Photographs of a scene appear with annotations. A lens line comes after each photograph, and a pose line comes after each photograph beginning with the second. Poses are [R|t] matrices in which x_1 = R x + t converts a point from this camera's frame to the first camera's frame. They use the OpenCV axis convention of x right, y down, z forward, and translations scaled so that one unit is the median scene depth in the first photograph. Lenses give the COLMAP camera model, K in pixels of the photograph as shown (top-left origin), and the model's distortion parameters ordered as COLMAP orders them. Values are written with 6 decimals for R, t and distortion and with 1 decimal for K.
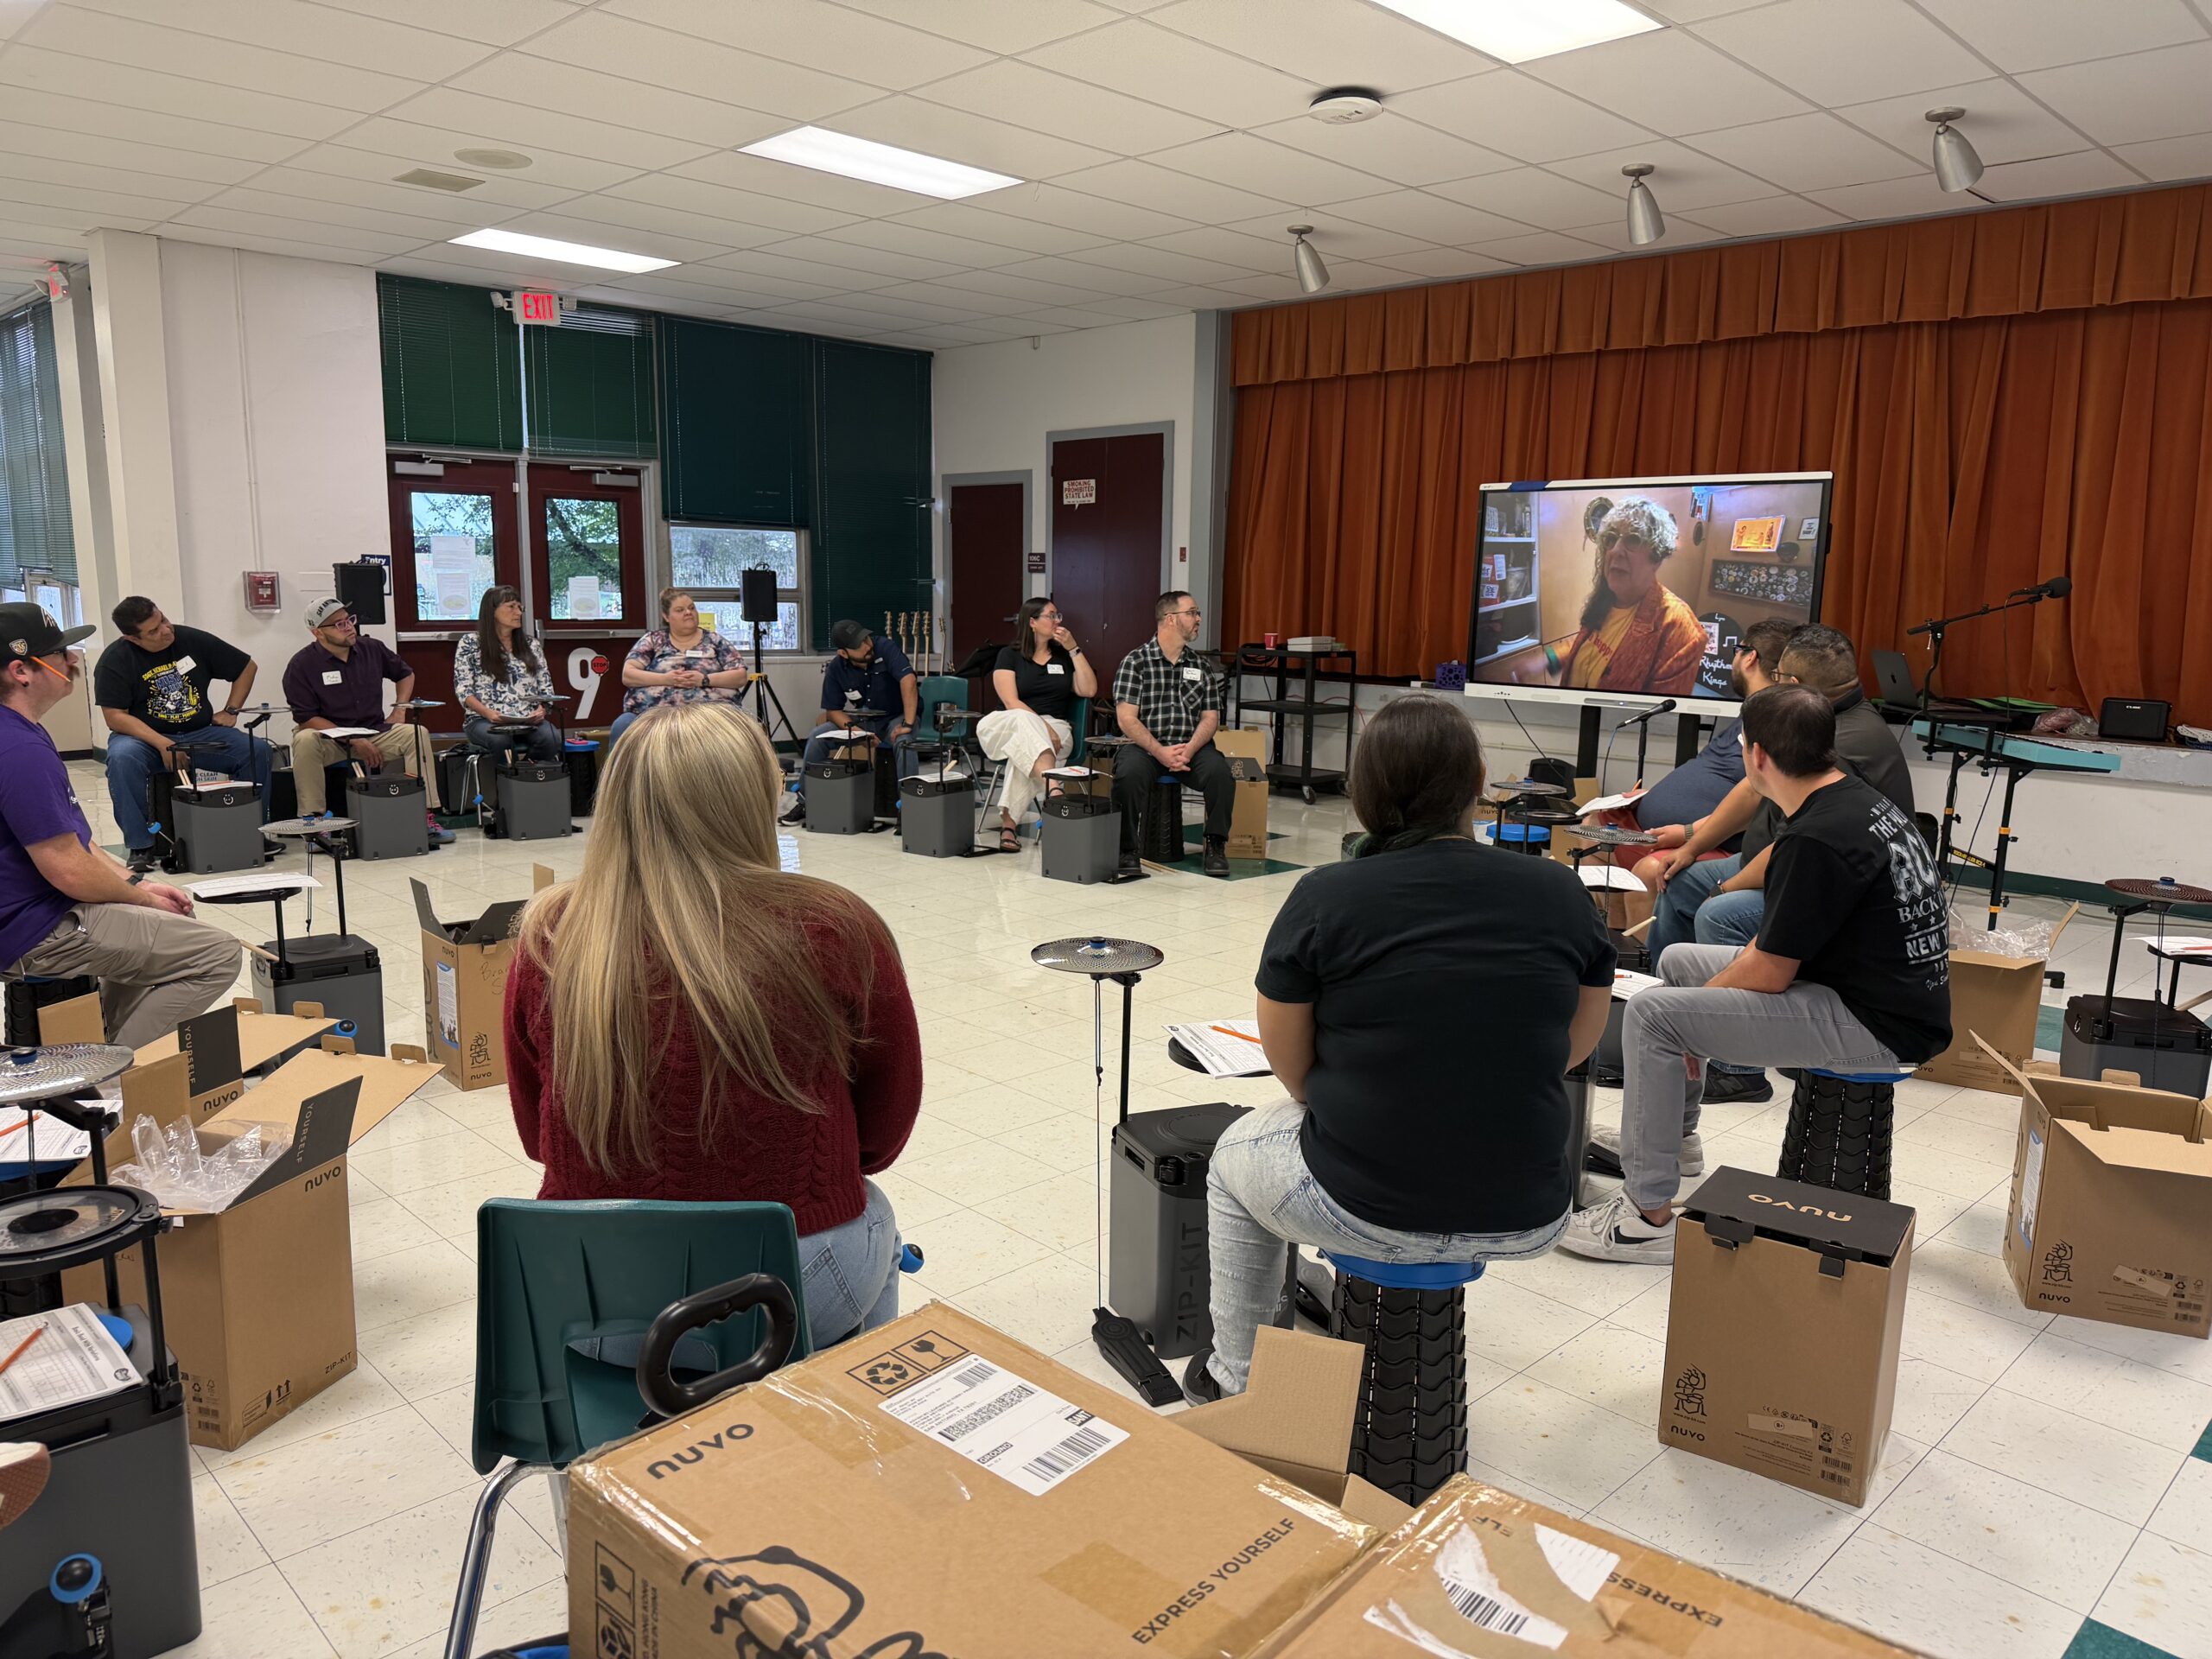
lens RADIAL K [[1587.1, 0, 1101.2], [0, 1587.1, 879.9], [0, 0, 1]] dist [-0.010768, -0.006391]
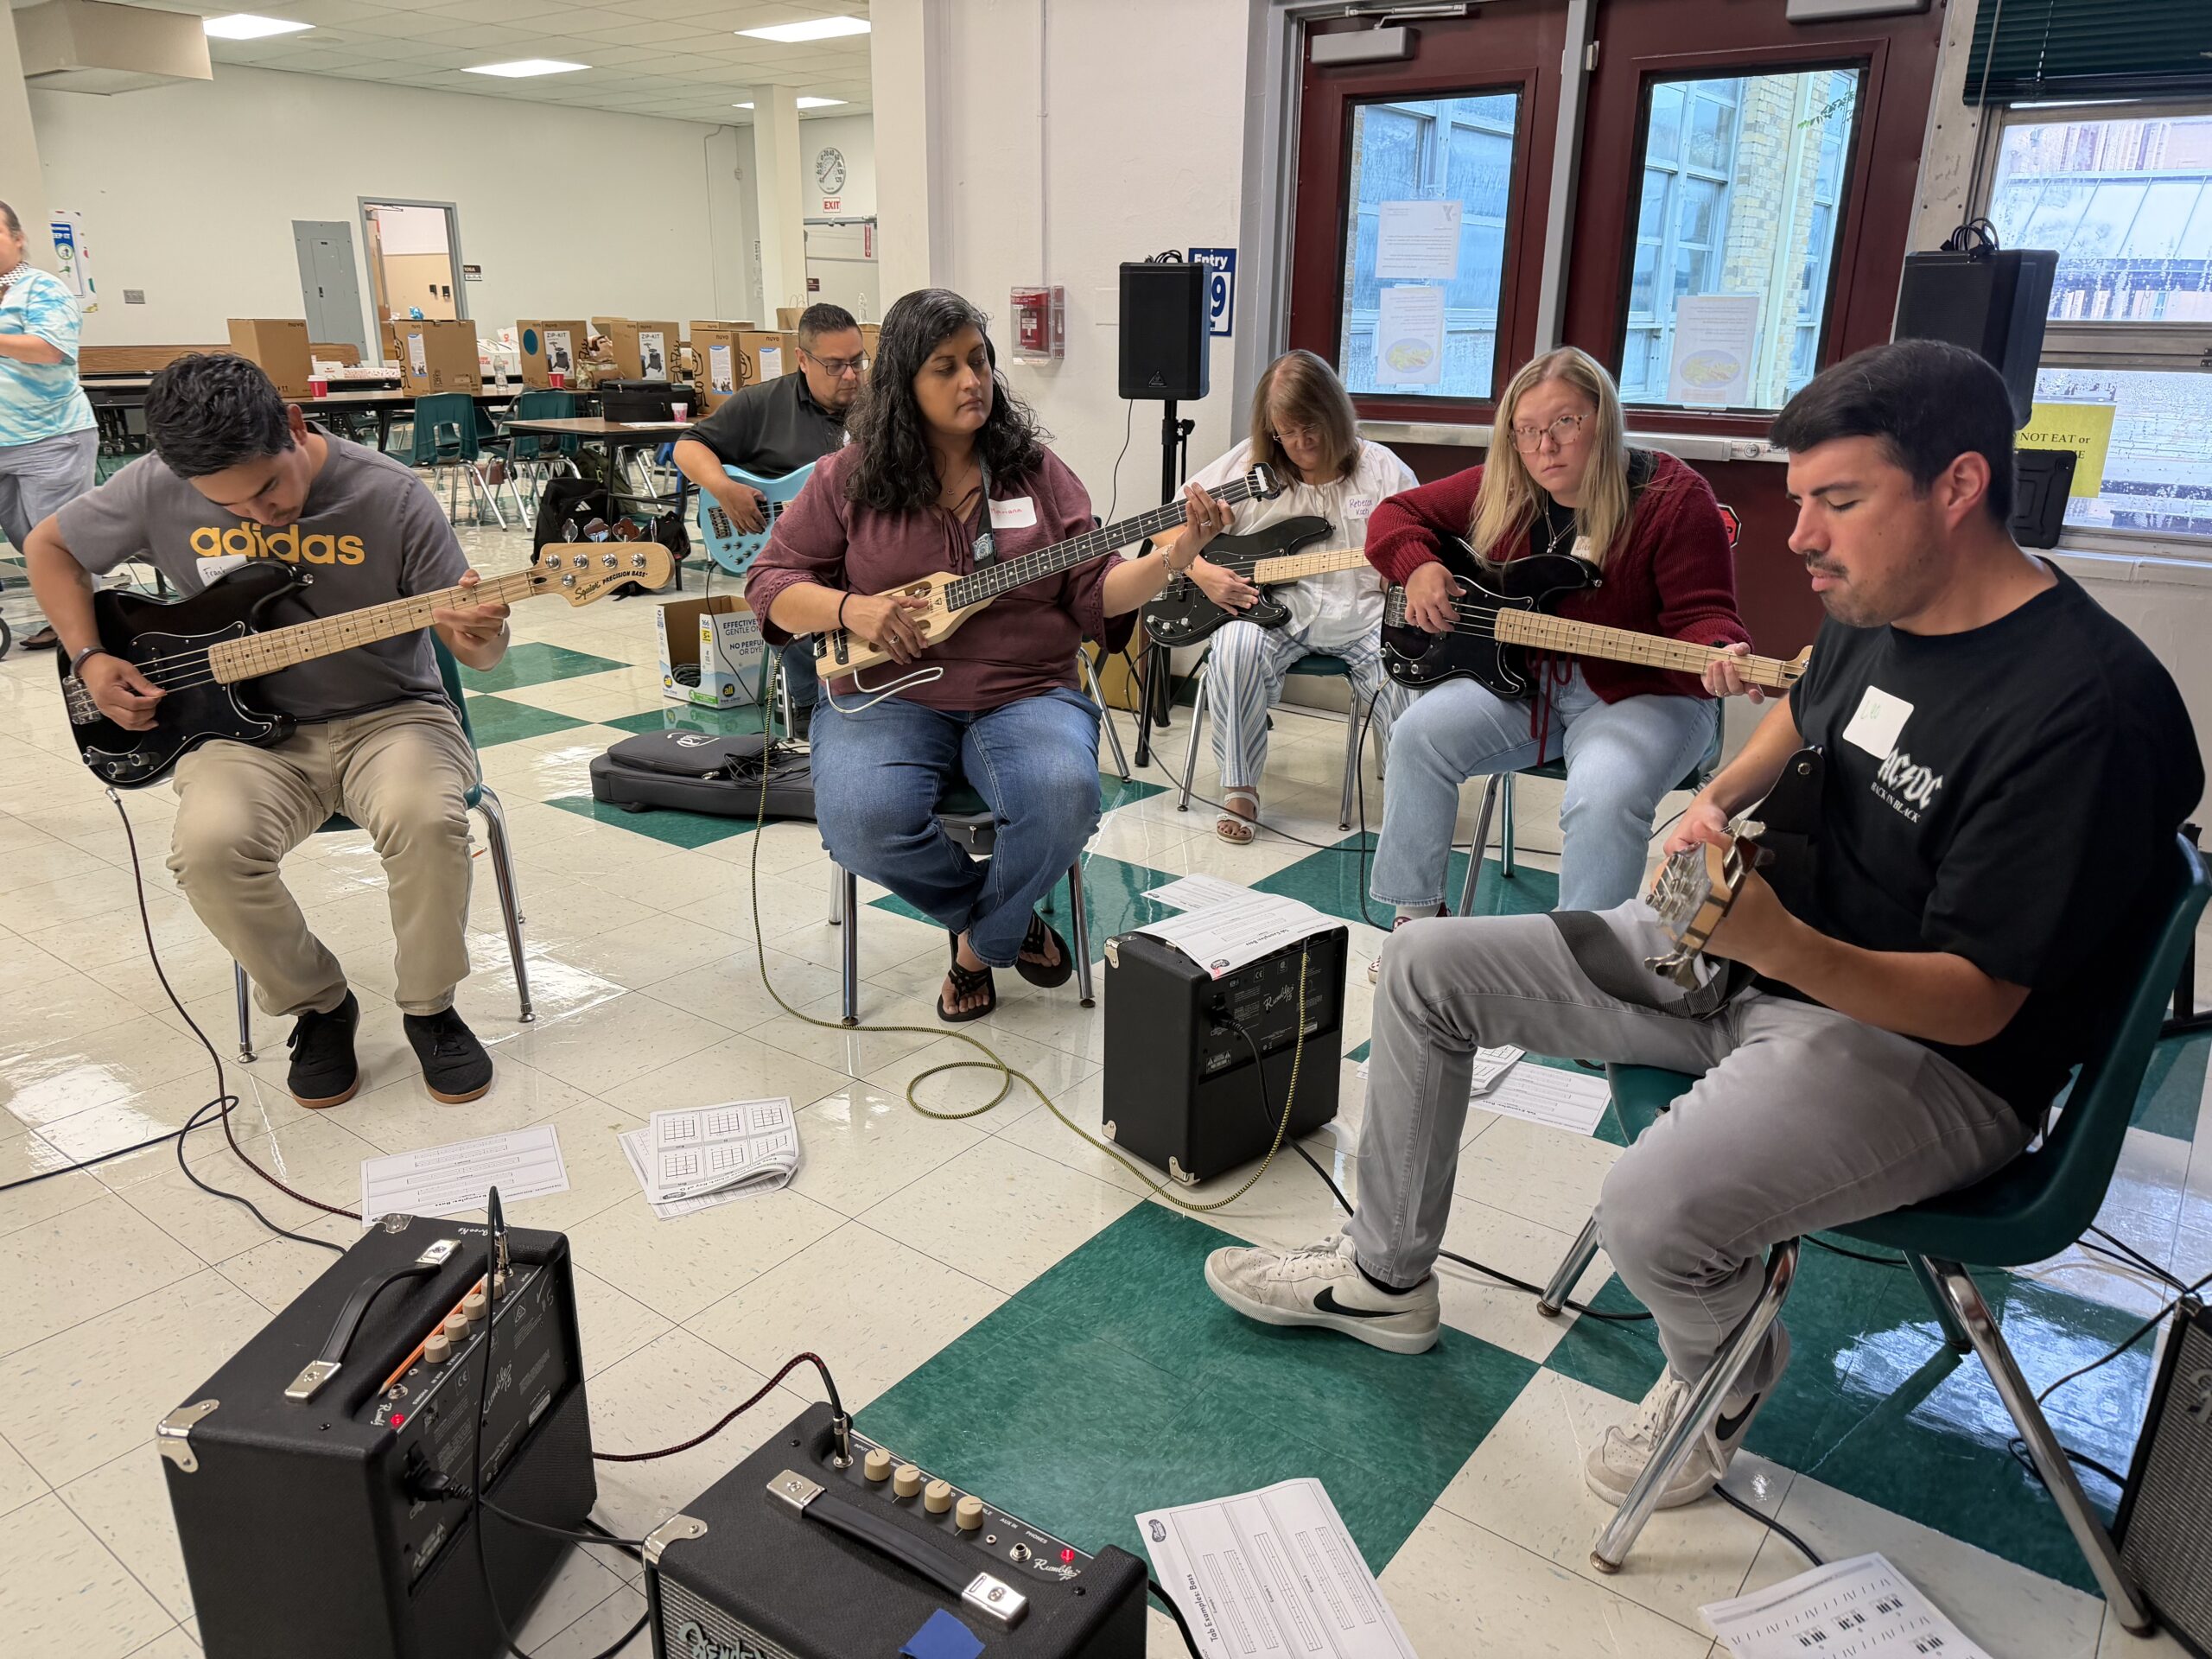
lens RADIAL K [[1587.1, 0, 1101.2], [0, 1587.1, 879.9], [0, 0, 1]] dist [-0.010768, -0.006391]
pose [[0.152761, 0.307212, -0.939300, 0.055753], [-0.200181, 0.940372, 0.275006, -0.145348], [0.967777, 0.146020, 0.205150, 0.870981]]
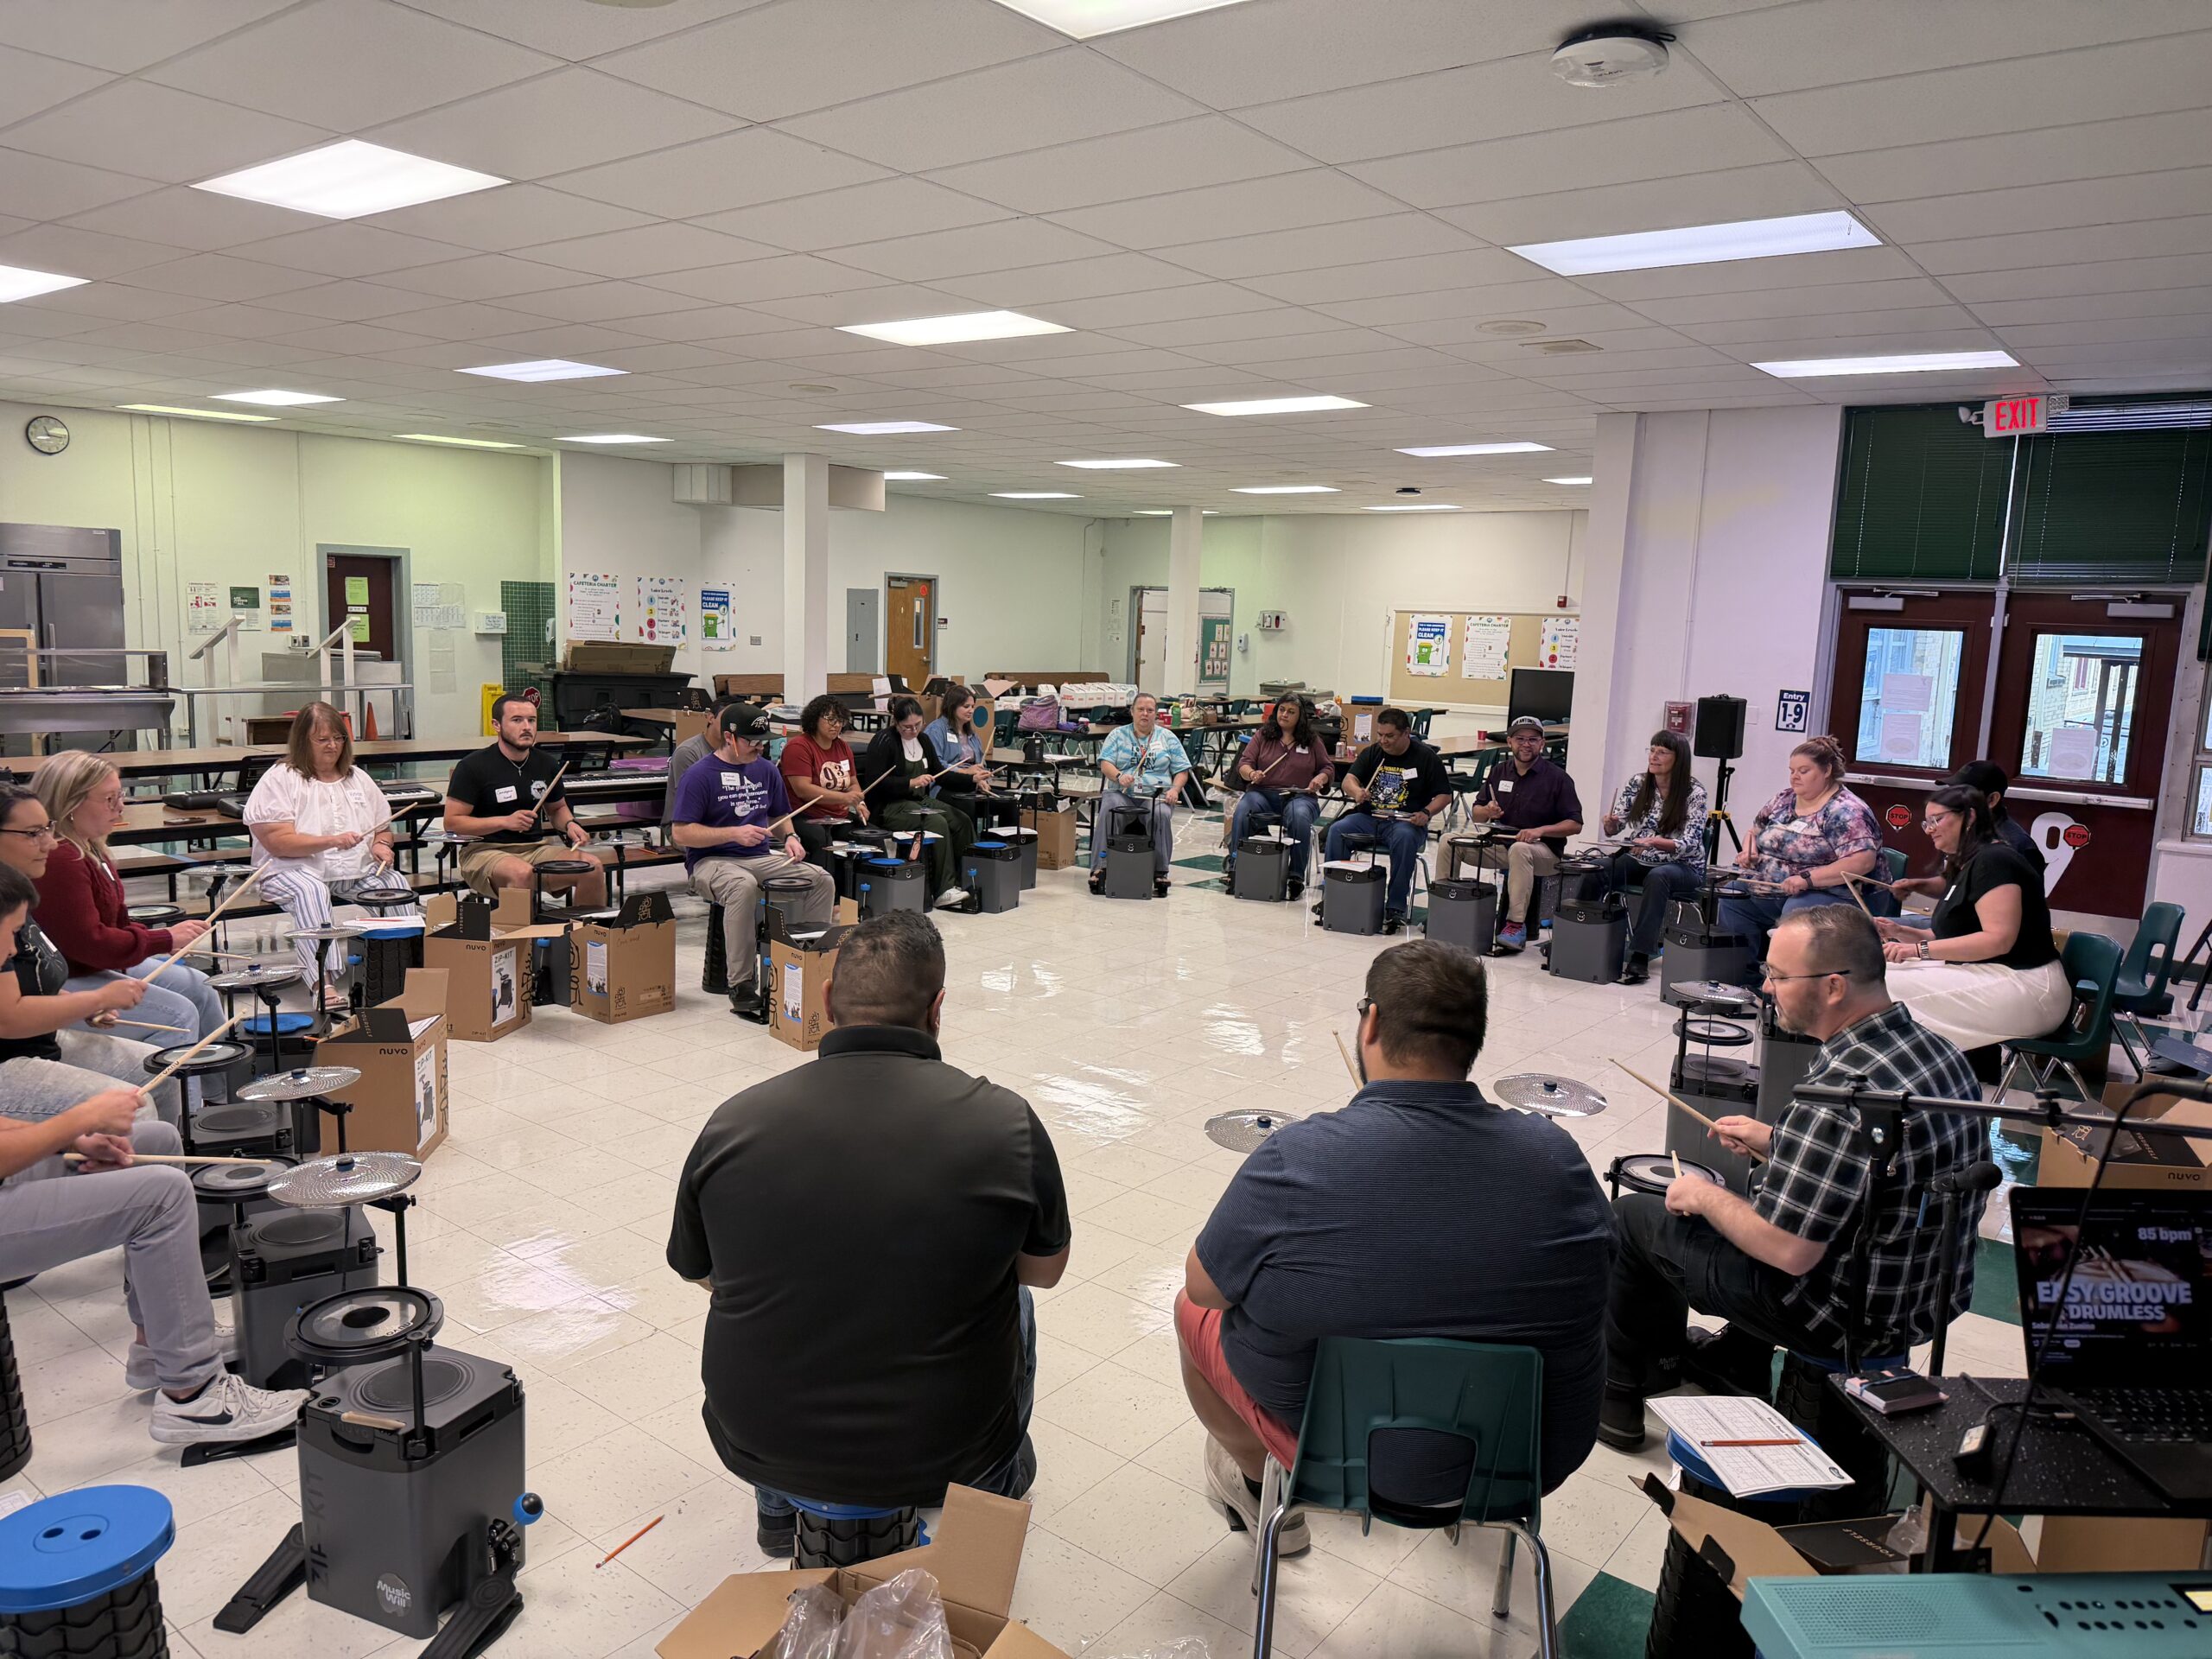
lens RADIAL K [[1587.1, 0, 1101.2], [0, 1587.1, 879.9], [0, 0, 1]] dist [-0.010768, -0.006391]
pose [[0.132807, 0.138143, -0.981468, 0.460564], [-0.225063, 0.968575, 0.105874, -0.095065], [0.965251, 0.206831, 0.159724, 0.433386]]
